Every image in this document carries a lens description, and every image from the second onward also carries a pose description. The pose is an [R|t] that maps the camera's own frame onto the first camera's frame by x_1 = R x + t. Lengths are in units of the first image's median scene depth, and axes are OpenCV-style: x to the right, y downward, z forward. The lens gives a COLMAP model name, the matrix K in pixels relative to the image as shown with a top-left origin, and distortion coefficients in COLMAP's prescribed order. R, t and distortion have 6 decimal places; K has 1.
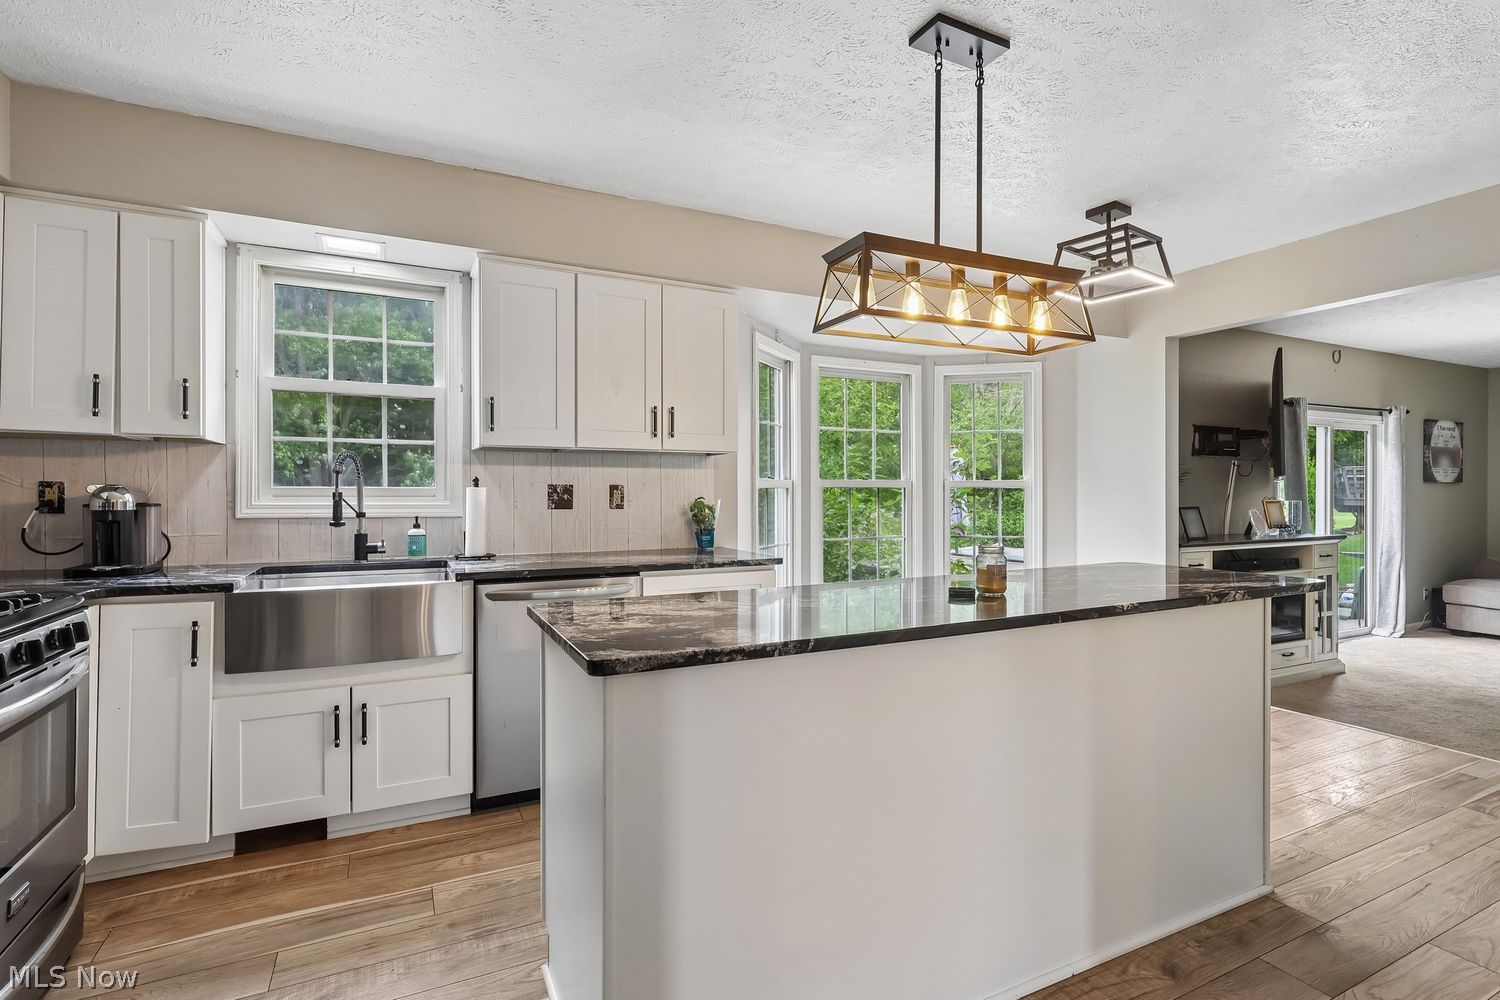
lens RADIAL K [[705.0, 0, 741.3], [0, 705.0, 492.7], [0, 0, 1]] dist [-0.011744, 0.002772]
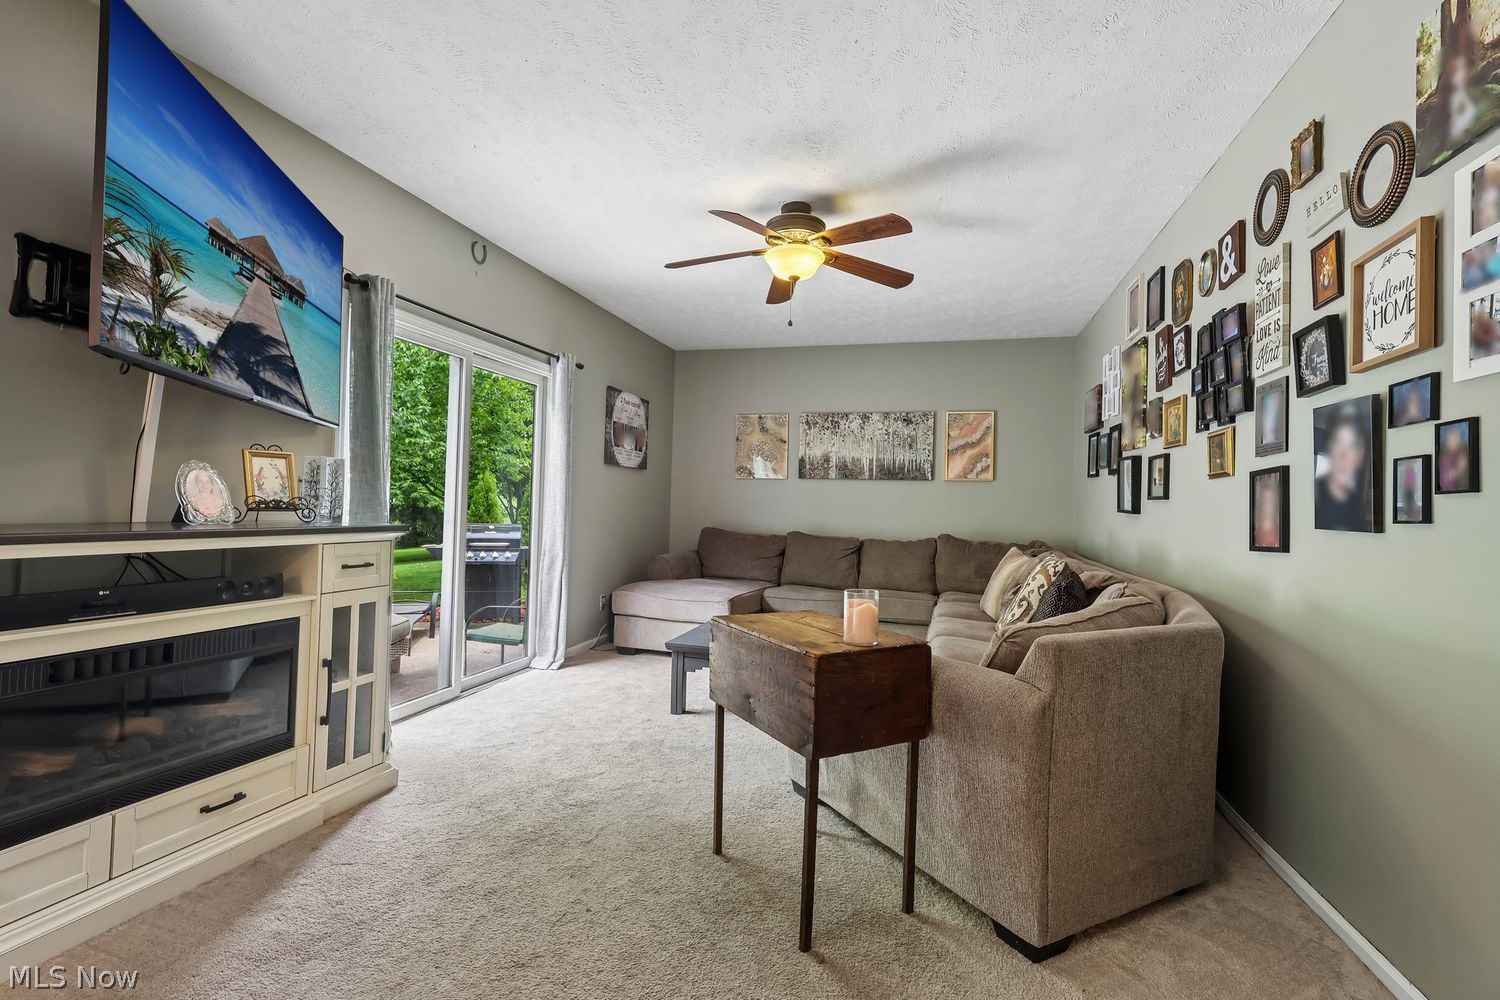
lens RADIAL K [[705.0, 0, 745.0], [0, 705.0, 492.6], [0, 0, 1]] dist [-0.011744, 0.002772]
pose [[0.655672, 0.035841, 0.754194, 0.642022], [-0.031341, 0.999304, -0.020243, 0.040148], [-0.754395, -0.010365, 0.656339, 0.468201]]
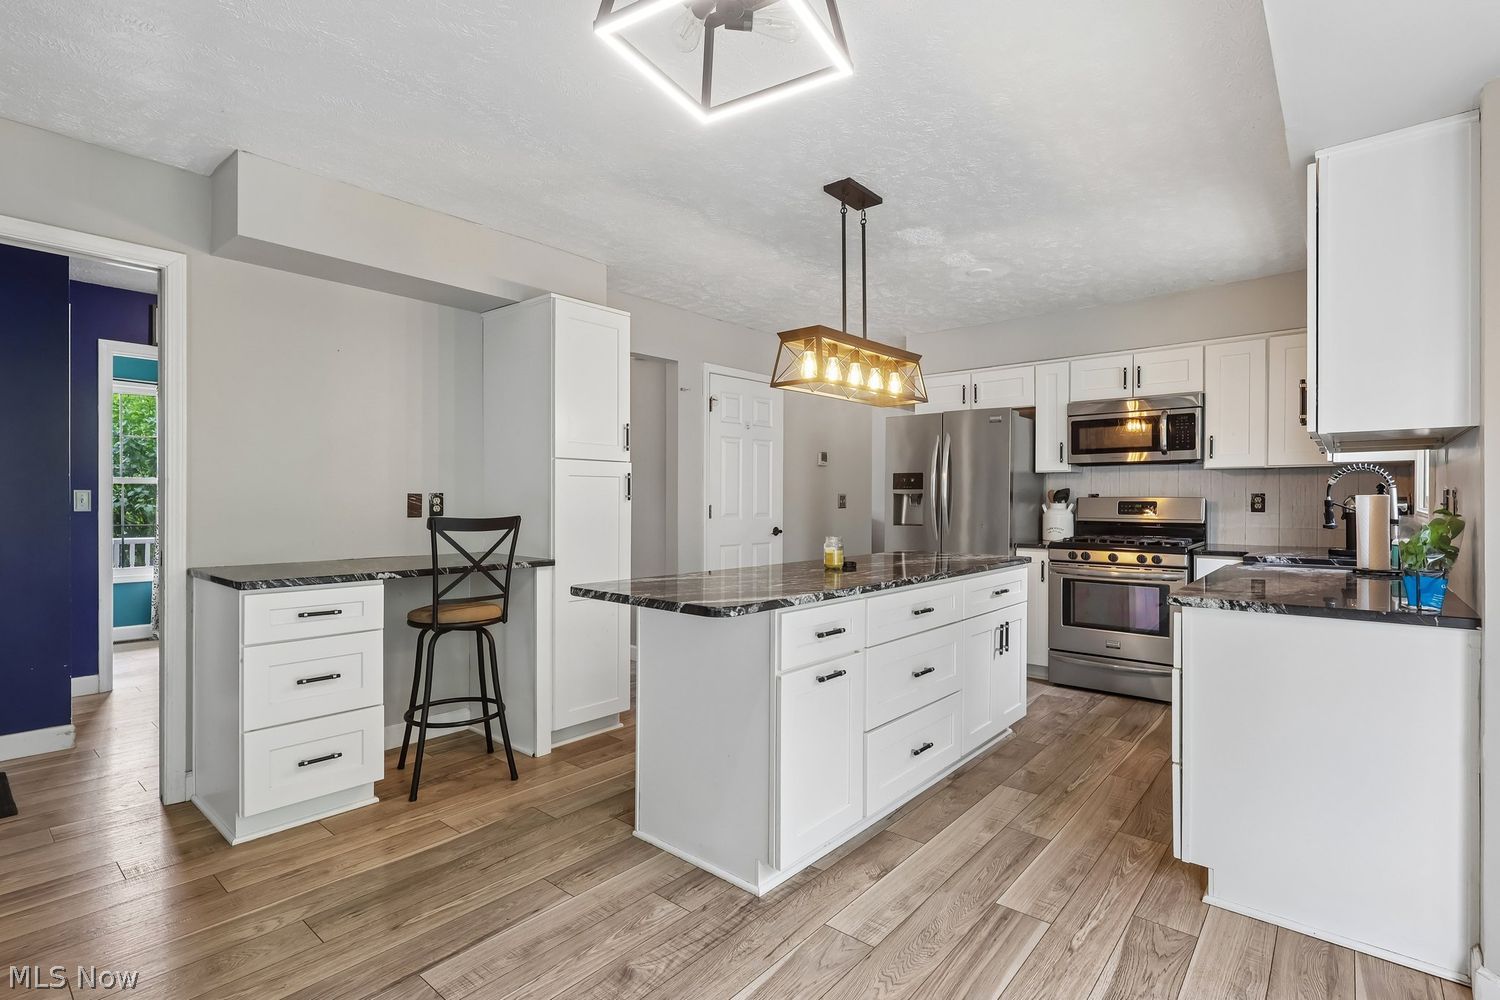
lens RADIAL K [[705.0, 0, 746.7], [0, 705.0, 511.9], [0, 0, 1]] dist [-0.011744, 0.002772]
pose [[-0.917497, 0.008009, -0.397661, 0.414572], [0.001981, 0.999877, 0.015566, -0.000359], [0.397737, 0.013494, -0.917400, 0.854619]]
